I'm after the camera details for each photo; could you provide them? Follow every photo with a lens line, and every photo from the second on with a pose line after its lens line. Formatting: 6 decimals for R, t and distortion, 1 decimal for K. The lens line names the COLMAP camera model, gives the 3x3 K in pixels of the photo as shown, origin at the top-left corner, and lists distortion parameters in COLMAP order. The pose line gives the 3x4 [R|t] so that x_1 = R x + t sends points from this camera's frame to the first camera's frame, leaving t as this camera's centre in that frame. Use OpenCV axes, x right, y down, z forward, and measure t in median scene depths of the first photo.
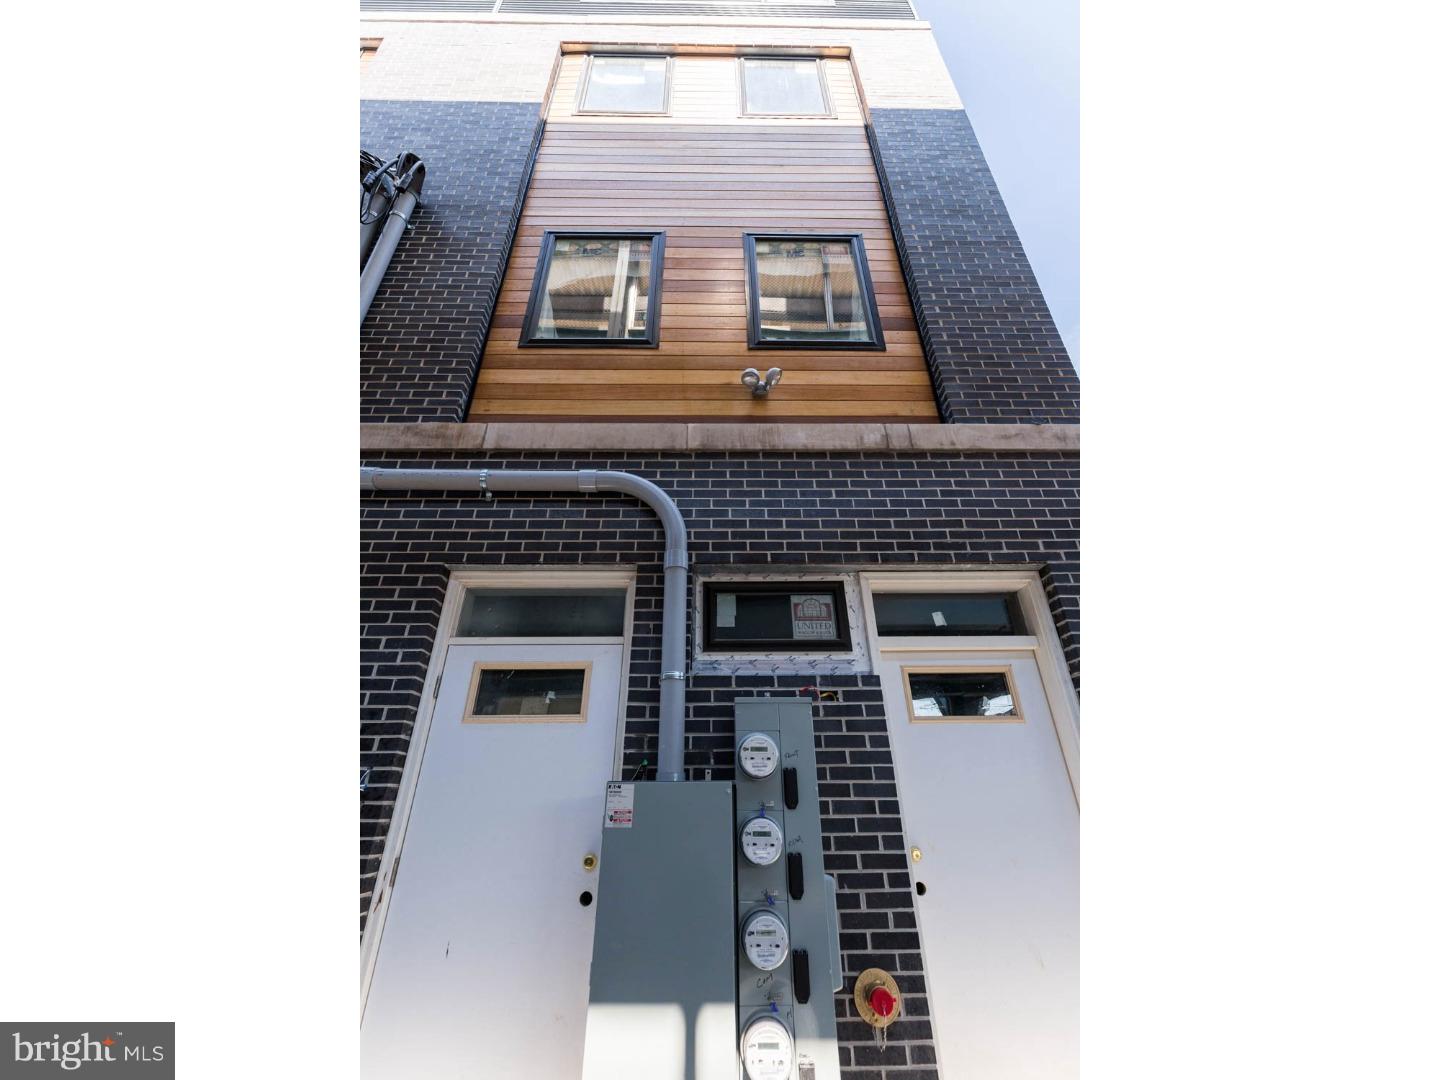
lens RADIAL K [[527.7, 0, 720.0], [0, 527.7, 540.0], [0, 0, 1]] dist [-0.002149, -0.000117]
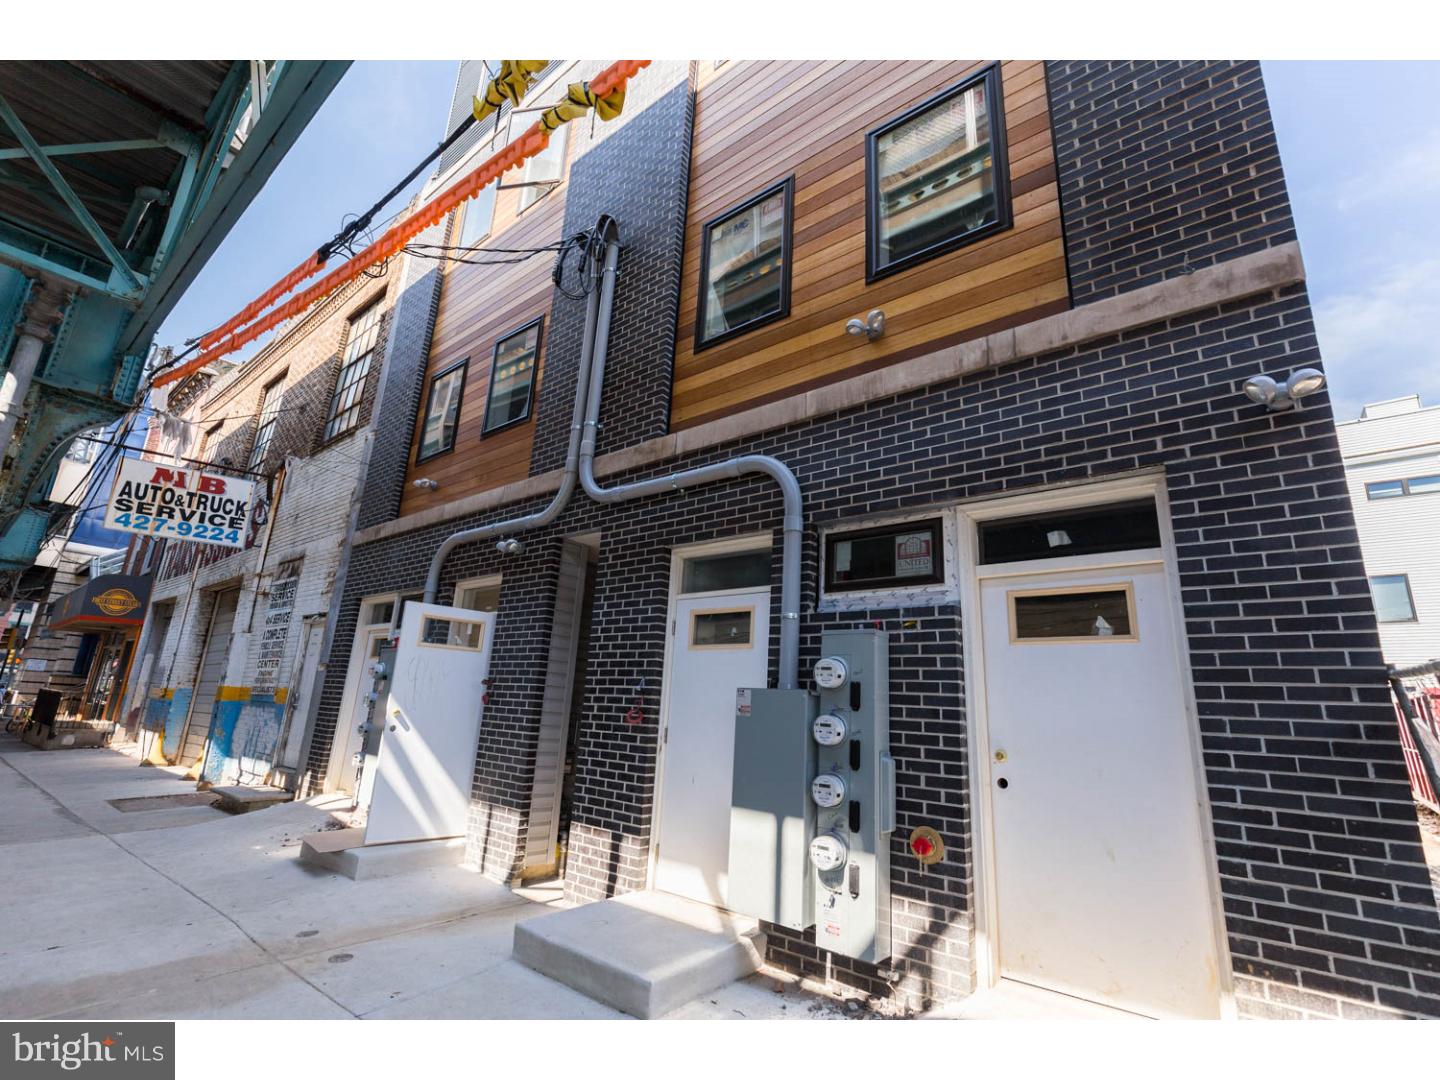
lens RADIAL K [[646.7, 0, 720.0], [0, 646.7, 540.0], [0, 0, 1]] dist [0.000148, -0.000072]
pose [[0.764180, -0.120082, -0.633726, 0.720685], [0.240333, 0.964776, 0.106995, -0.124423], [0.598555, -0.234069, 0.766122, -0.271062]]
